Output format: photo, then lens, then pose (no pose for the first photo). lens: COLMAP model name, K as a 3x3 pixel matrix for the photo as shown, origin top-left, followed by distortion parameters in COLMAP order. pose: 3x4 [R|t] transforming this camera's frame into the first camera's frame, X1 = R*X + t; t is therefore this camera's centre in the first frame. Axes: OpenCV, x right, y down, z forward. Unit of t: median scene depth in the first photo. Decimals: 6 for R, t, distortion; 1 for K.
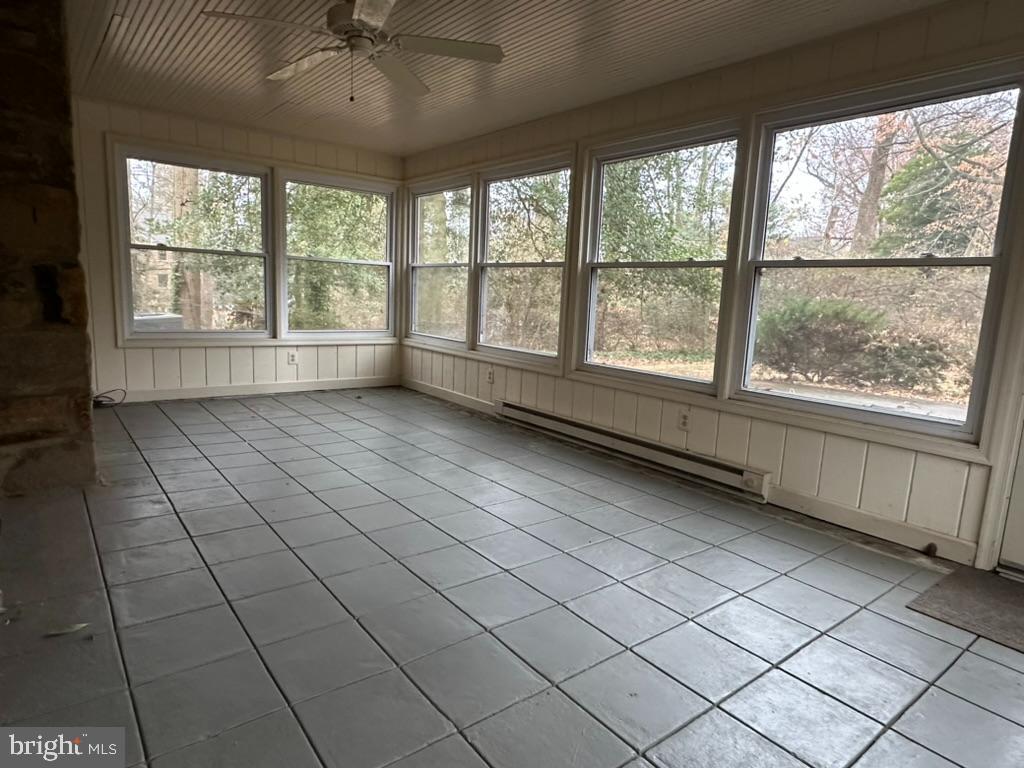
lens RADIAL K [[586.1, 0, 519.3], [0, 586.1, 385.5], [0, 0, 1]] dist [-0.005698, -0.002200]
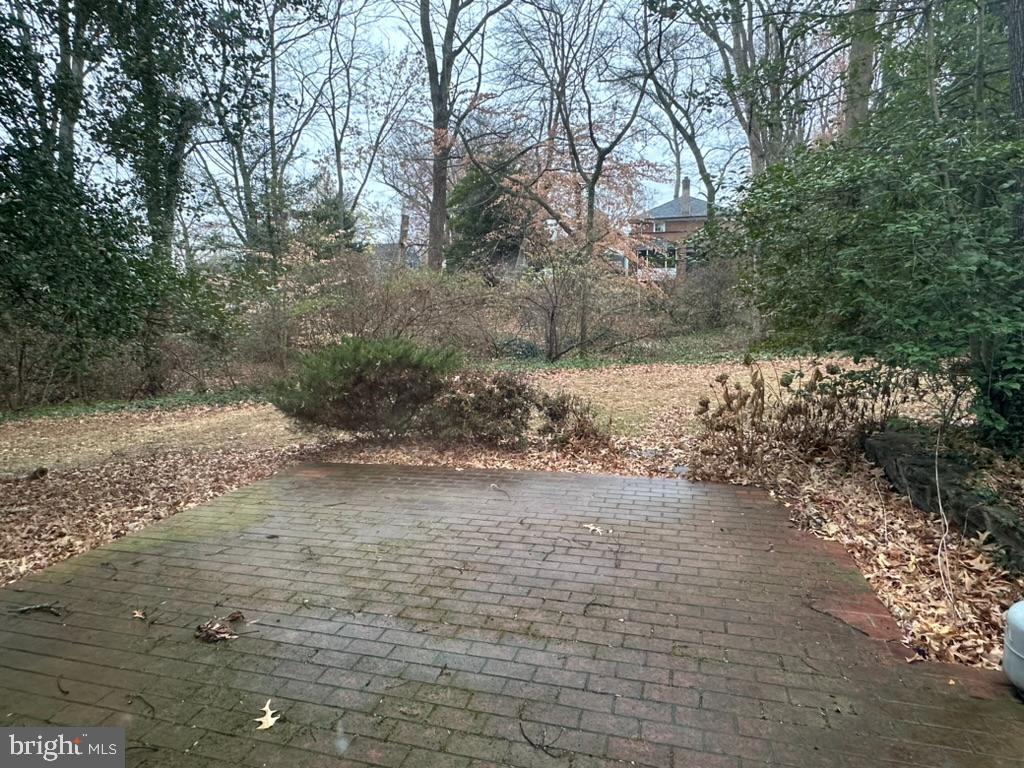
lens RADIAL K [[586.1, 0, 510.4], [0, 586.1, 380.7], [0, 0, 1]] dist [-0.005698, -0.002200]
pose [[0.807177, -0.133907, 0.574921, 0.065642], [0.143854, 0.989190, 0.028428, -0.027766], [-0.572513, 0.059758, 0.817715, 0.090728]]
